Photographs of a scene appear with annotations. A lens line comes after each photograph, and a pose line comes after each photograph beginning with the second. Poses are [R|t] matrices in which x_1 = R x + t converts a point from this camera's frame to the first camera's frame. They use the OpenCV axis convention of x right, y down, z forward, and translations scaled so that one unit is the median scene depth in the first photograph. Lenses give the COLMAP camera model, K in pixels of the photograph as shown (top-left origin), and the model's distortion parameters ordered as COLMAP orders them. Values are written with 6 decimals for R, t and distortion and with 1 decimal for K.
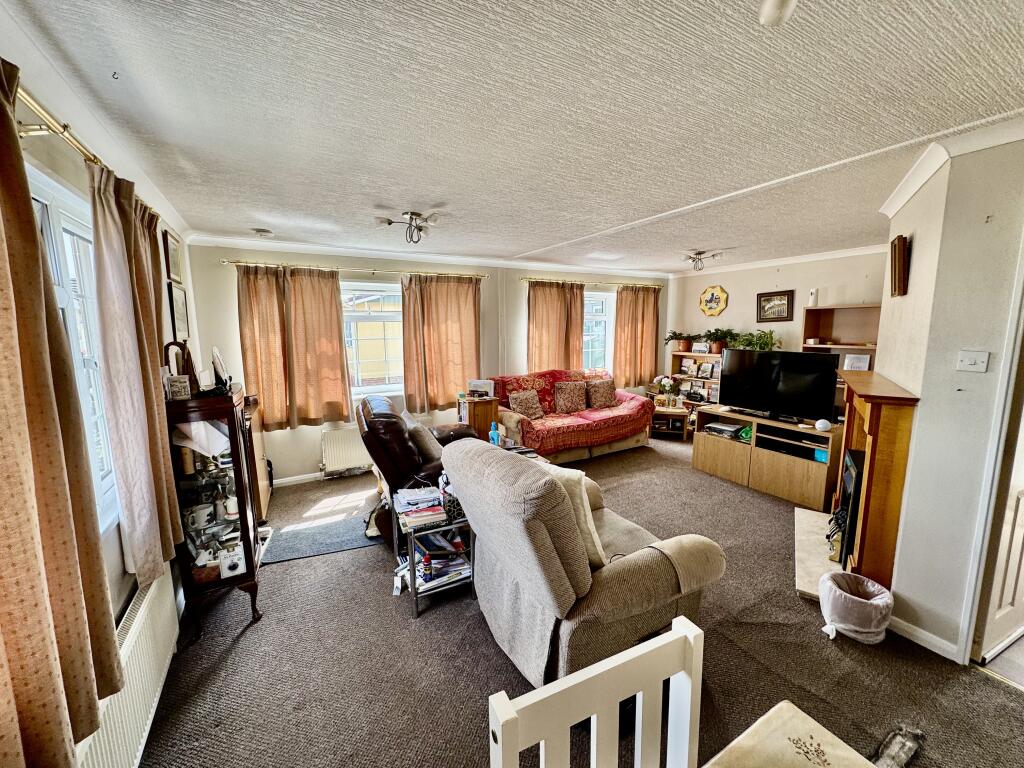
lens RADIAL K [[408.6, 0, 511.6], [0, 408.6, 384.6], [0, 0, 1]] dist [-0.003133, -0.000367]
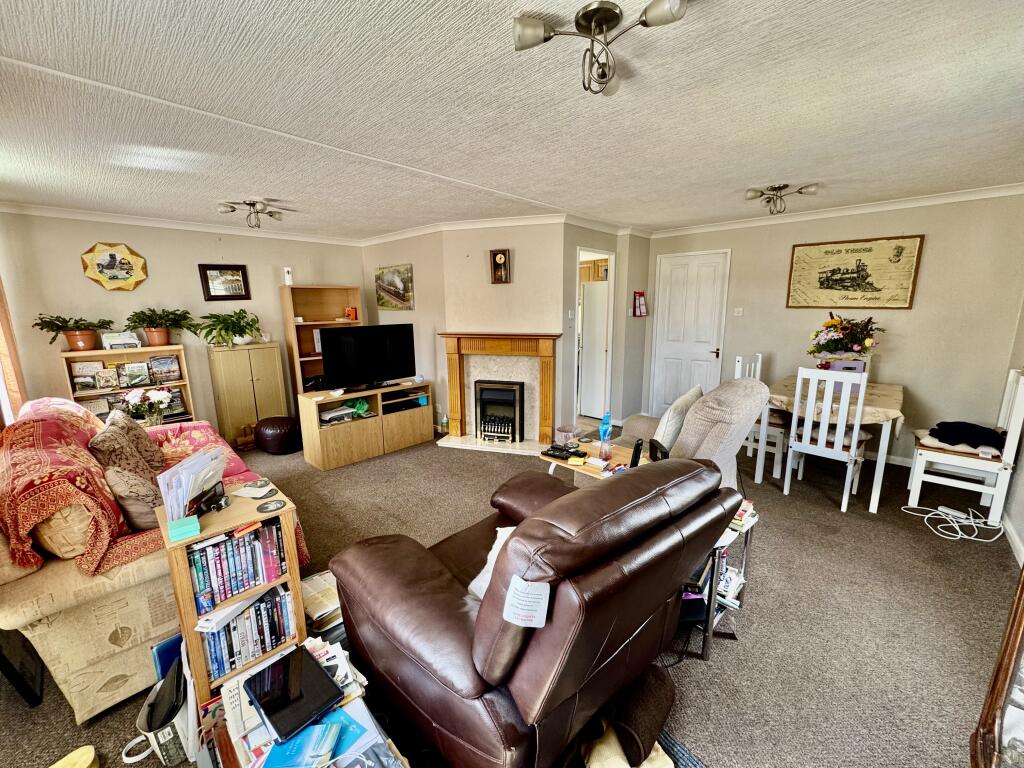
lens RADIAL K [[408.6, 0, 510.6], [0, 408.6, 380.3], [0, 0, 1]] dist [-0.003133, -0.000367]
pose [[-0.294395, -0.165701, 0.941209, -0.378908], [0.149127, 0.964825, 0.216504, -0.090668], [-0.943977, 0.204097, -0.259329, 0.715648]]
